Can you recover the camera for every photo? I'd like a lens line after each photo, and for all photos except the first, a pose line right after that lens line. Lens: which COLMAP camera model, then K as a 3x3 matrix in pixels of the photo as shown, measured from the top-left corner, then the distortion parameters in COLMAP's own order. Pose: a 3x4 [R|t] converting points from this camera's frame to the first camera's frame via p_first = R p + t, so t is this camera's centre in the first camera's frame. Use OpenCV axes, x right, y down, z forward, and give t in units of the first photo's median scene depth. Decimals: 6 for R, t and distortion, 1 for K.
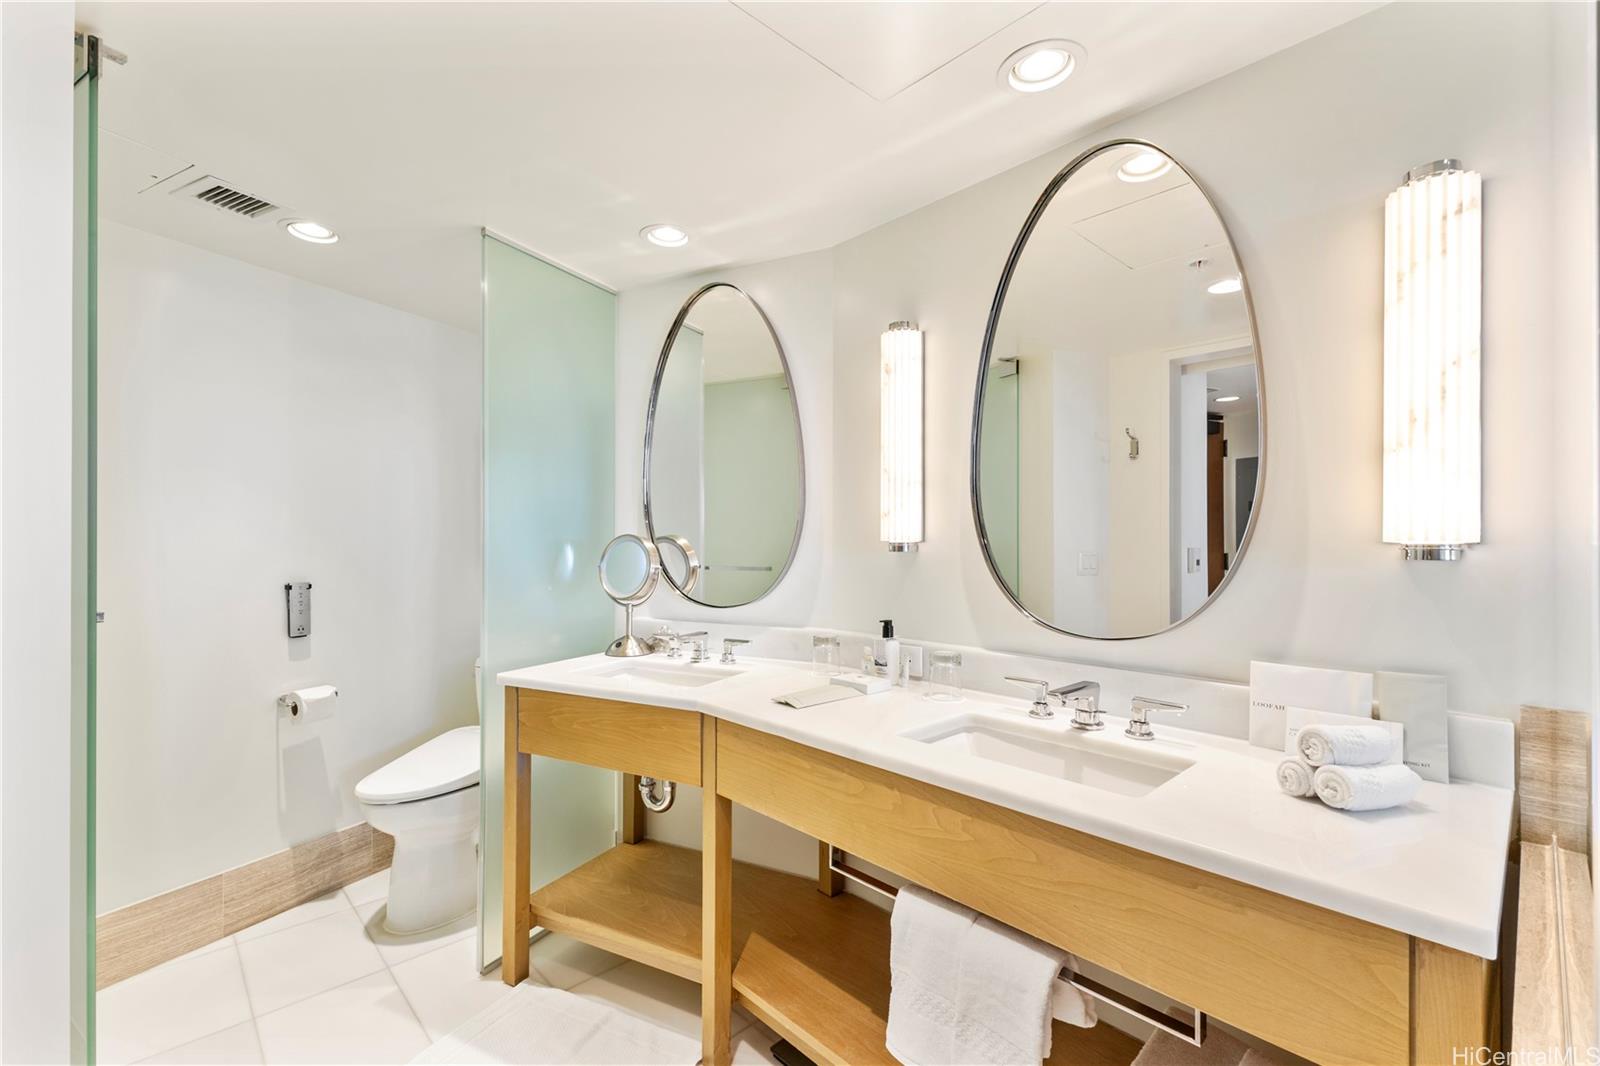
lens RADIAL K [[682.6, 0, 803.9], [0, 682.6, 529.5], [0, 0, 1]] dist [0.000243, 0.000245]
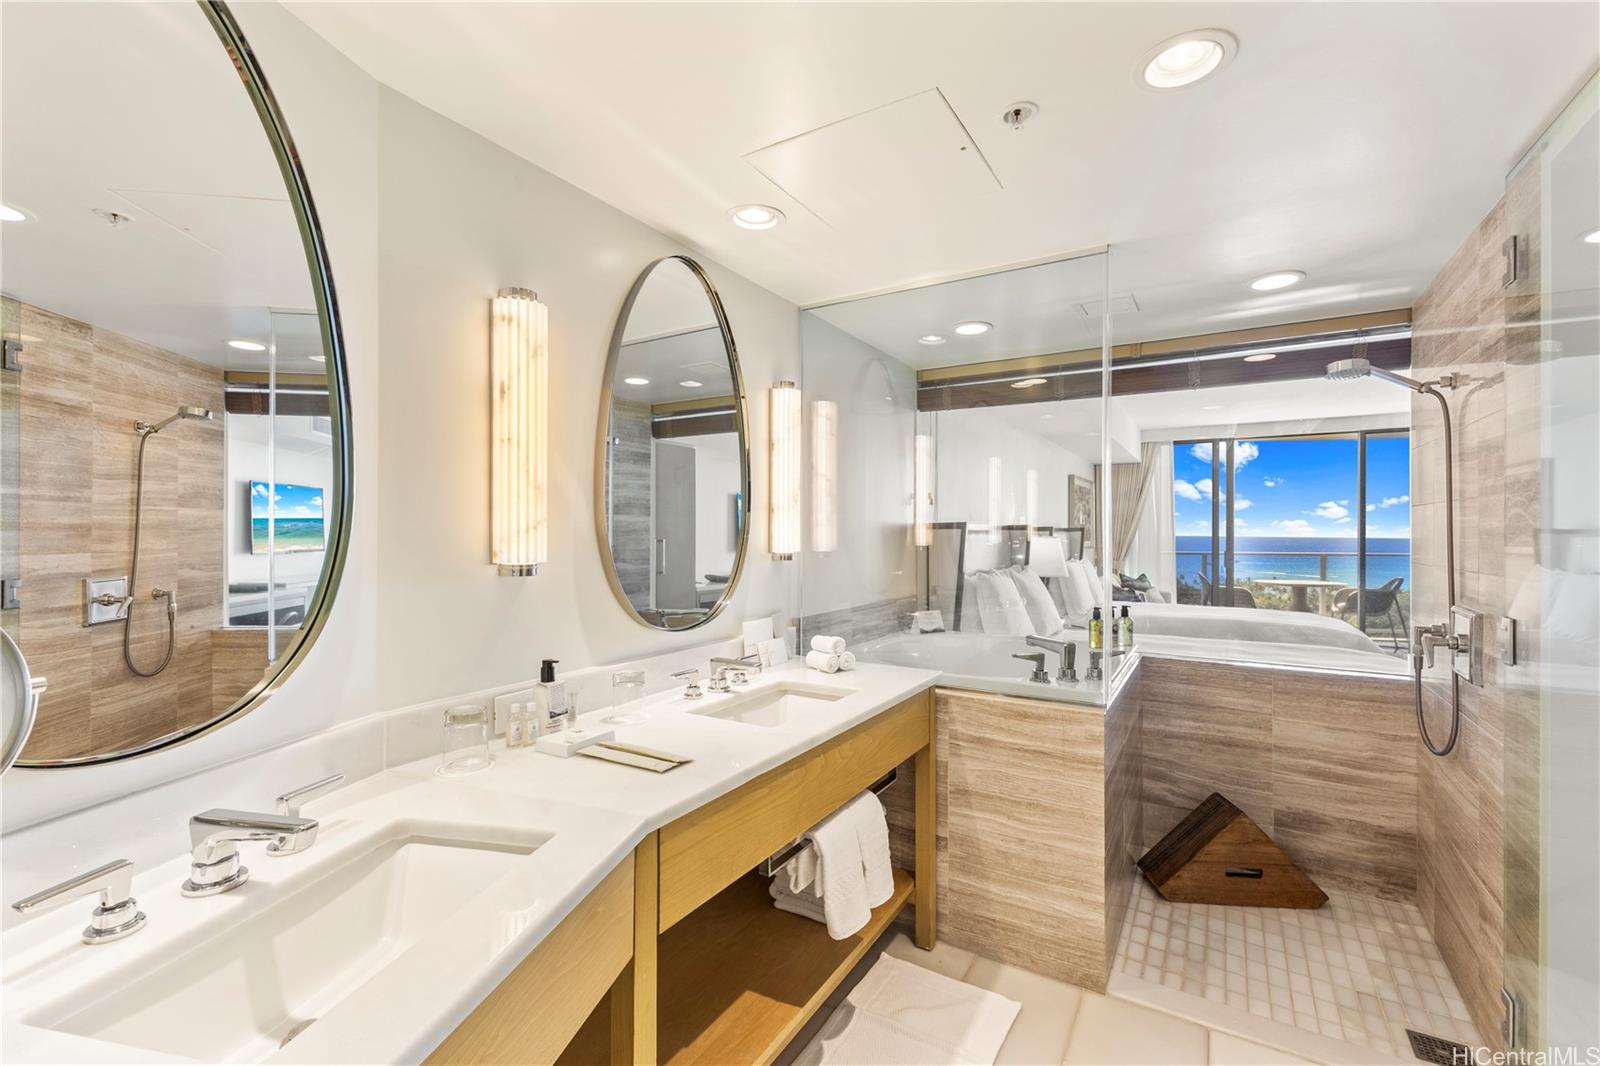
lens RADIAL K [[682.6, 0, 803.9], [0, 682.6, 529.5], [0, 0, 1]] dist [0.000243, 0.000245]
pose [[-0.256233, 0.009539, 0.966568, -0.814410], [-0.011386, 0.999852, -0.012886, -0.019128], [-0.966548, -0.014308, -0.256086, 1.006124]]
